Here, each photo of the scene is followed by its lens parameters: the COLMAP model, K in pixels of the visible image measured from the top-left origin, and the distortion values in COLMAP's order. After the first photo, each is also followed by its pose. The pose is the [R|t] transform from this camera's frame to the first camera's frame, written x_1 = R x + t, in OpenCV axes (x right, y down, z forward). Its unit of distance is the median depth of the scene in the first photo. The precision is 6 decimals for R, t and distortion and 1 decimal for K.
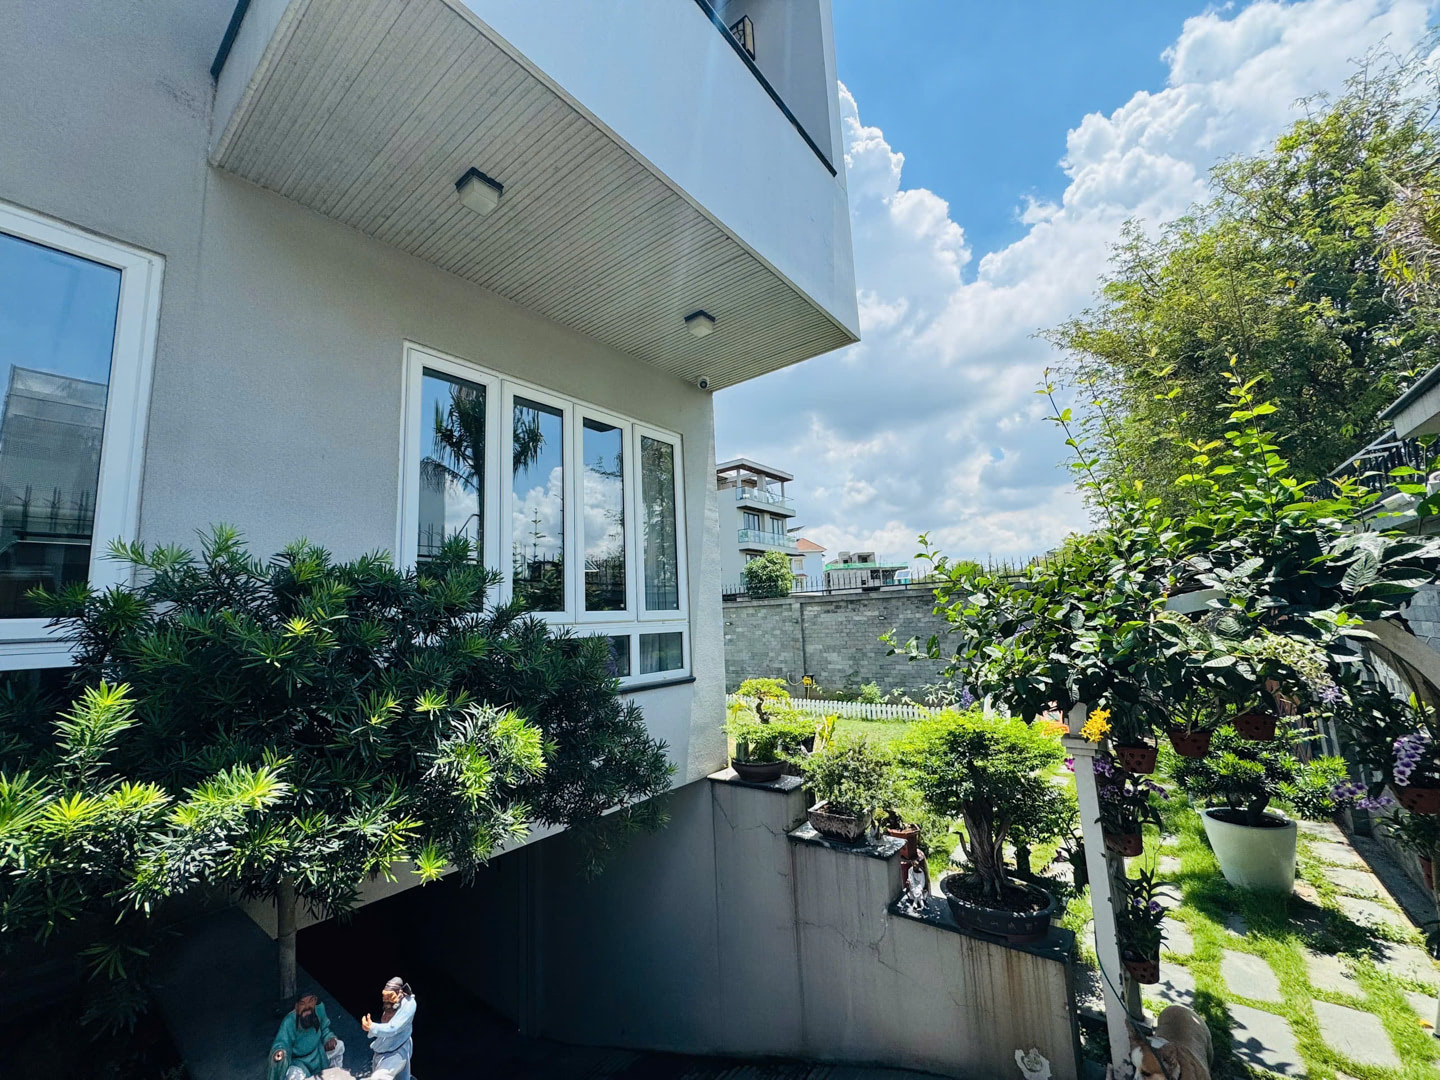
lens RADIAL K [[574.5, 0, 720.0], [0, 574.5, 539.3], [0, 0, 1]] dist [-0.002870, 0.000713]
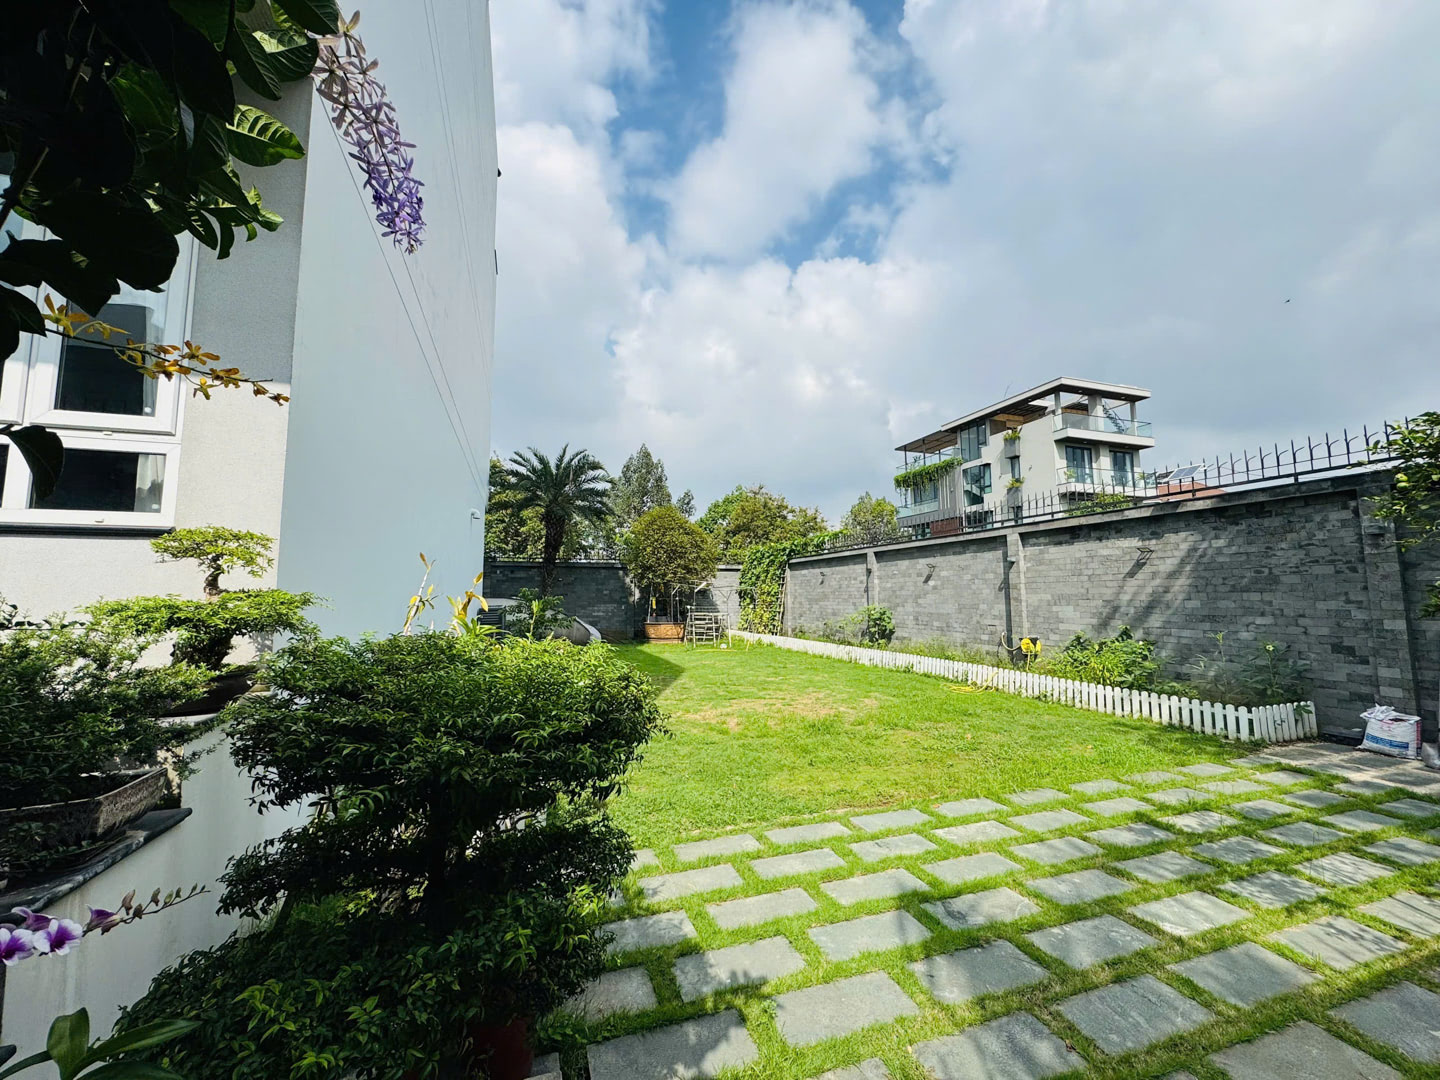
lens RADIAL K [[574.5, 0, 728.0], [0, 574.5, 540.9], [0, 0, 1]] dist [-0.002870, 0.000713]
pose [[0.841590, -0.011695, -0.539990, 0.797913], [0.043146, 0.998026, 0.045630, 0.274907], [0.538391, -0.061700, 0.840434, 0.891846]]
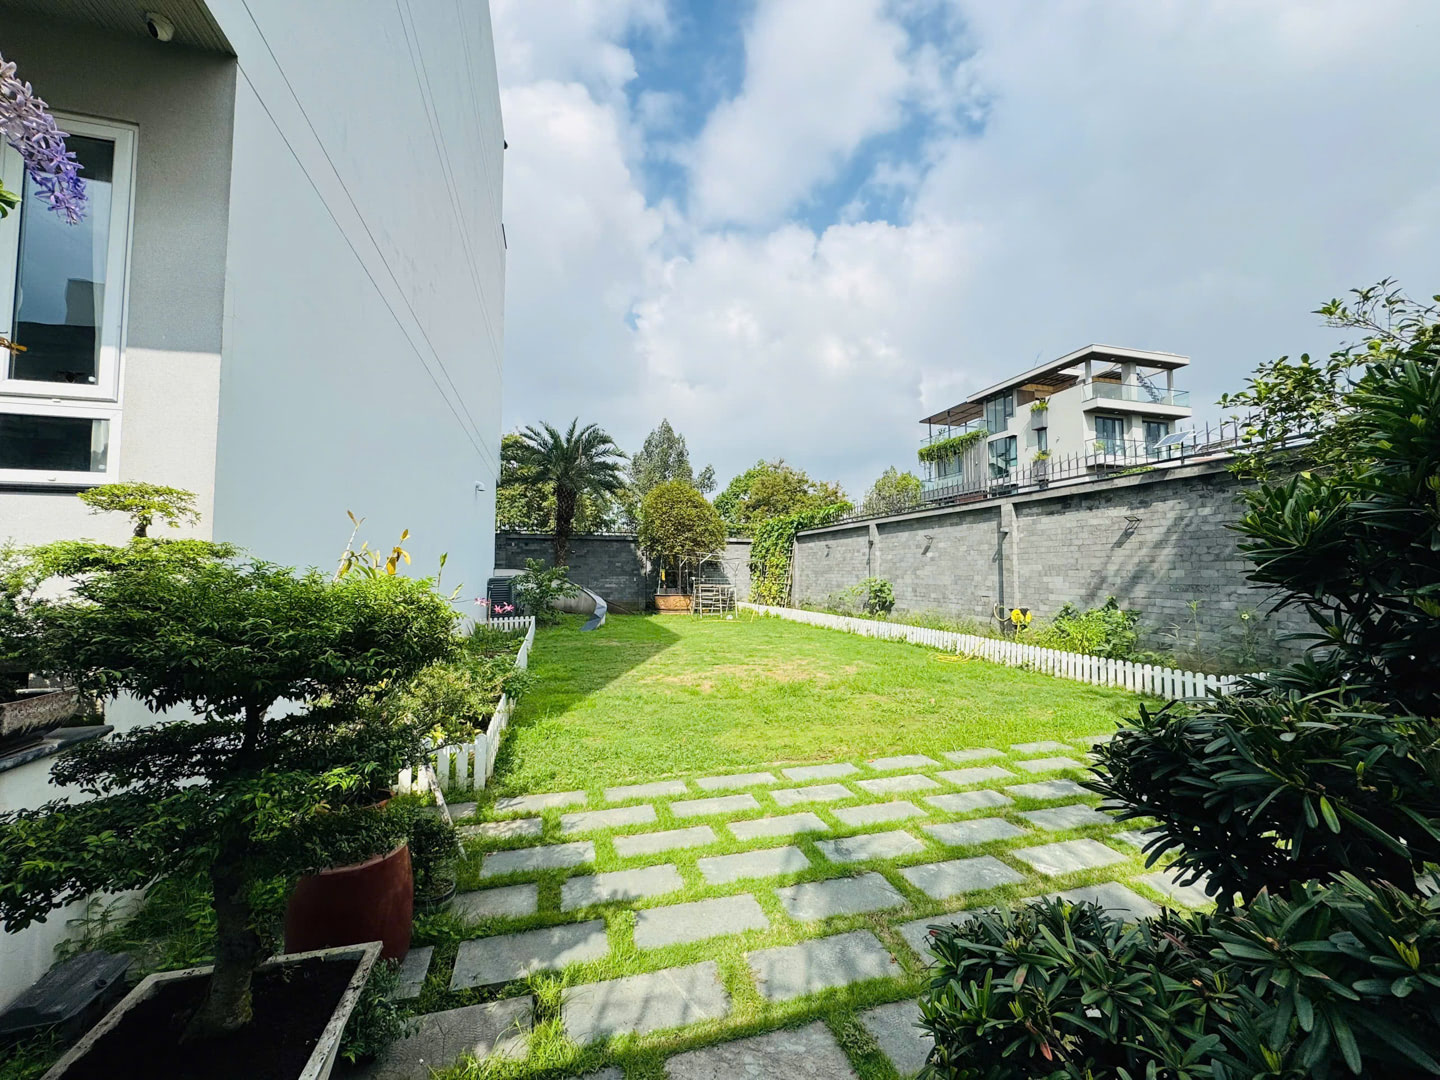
lens RADIAL K [[574.5, 0, 728.6], [0, 574.5, 548.8], [0, 0, 1]] dist [-0.002870, 0.000713]
pose [[0.814137, 0.020576, -0.580308, 0.955555], [0.045508, 0.994037, 0.099091, 0.304392], [0.578886, -0.107083, 0.808346, 0.957811]]
